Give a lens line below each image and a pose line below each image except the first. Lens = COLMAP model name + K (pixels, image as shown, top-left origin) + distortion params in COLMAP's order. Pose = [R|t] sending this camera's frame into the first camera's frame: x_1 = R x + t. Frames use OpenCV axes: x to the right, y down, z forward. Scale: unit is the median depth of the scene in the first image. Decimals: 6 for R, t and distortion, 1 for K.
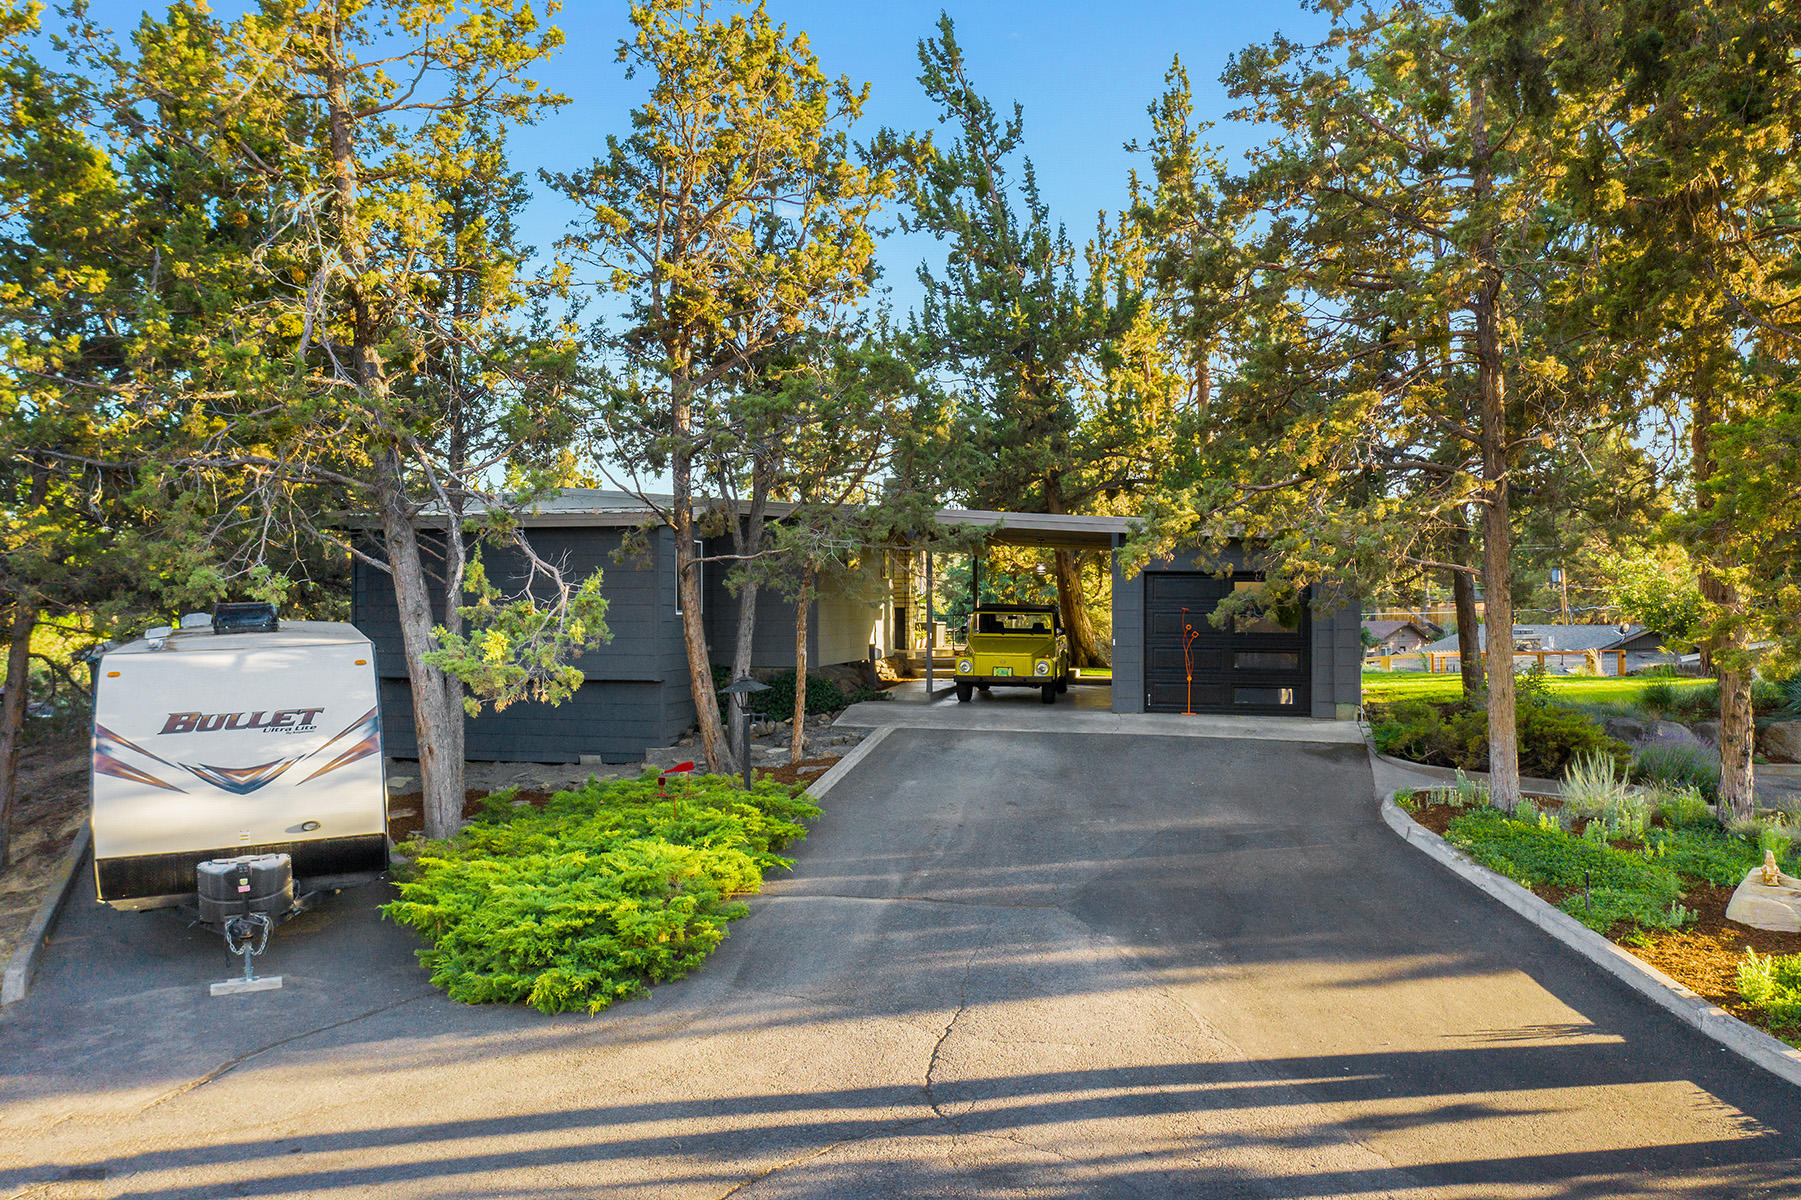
lens RADIAL K [[1420.2, 0, 900.5], [0, 1420.2, 600.0], [0, 0, 1]] dist [-0.006155, -0.002408]
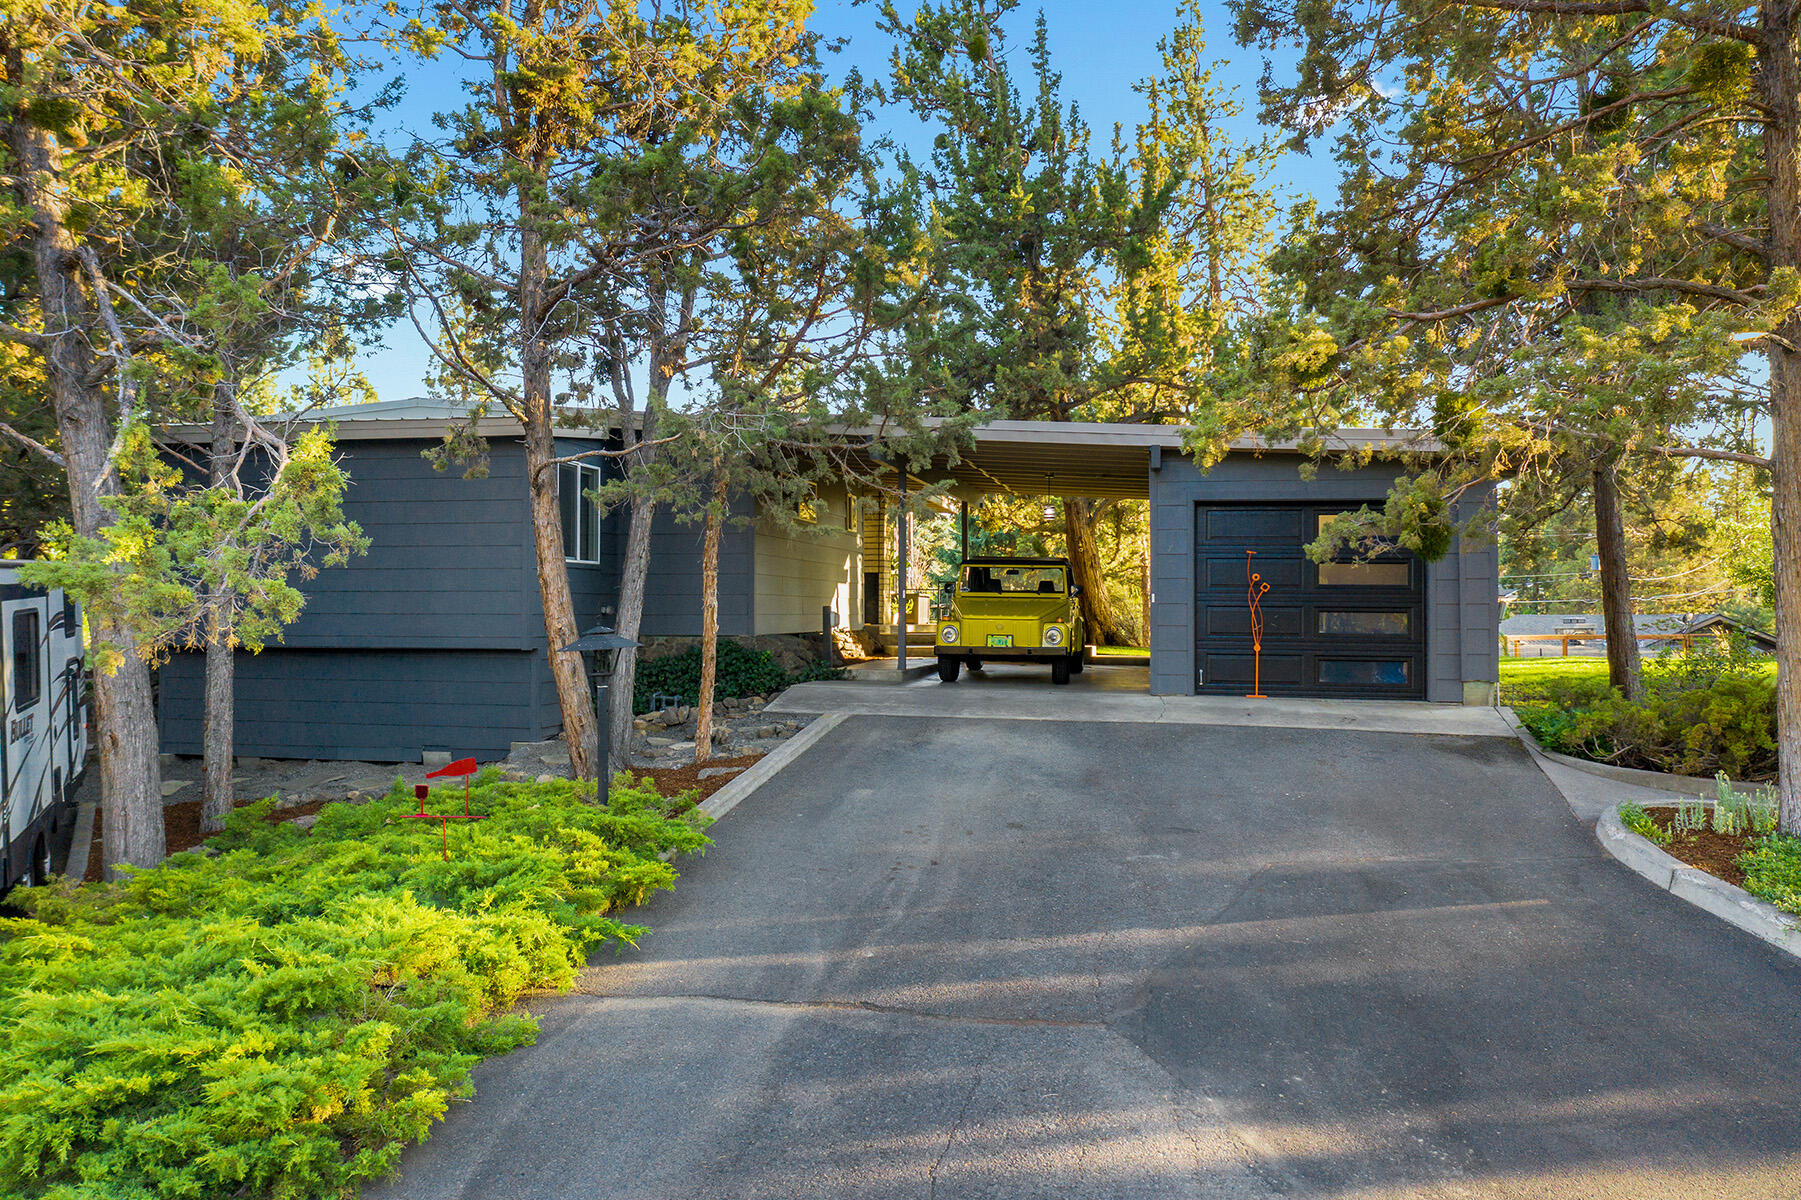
lens RADIAL K [[1442.0, 0, 939.2], [0, 1442.0, 578.9], [0, 0, 1]] dist [-0.027499, -0.006174]
pose [[0.999450, 0.007092, 0.032394, 0.018710], [-0.006615, 0.999869, -0.014792, 0.035026], [-0.032495, 0.014569, 0.999366, 0.296328]]
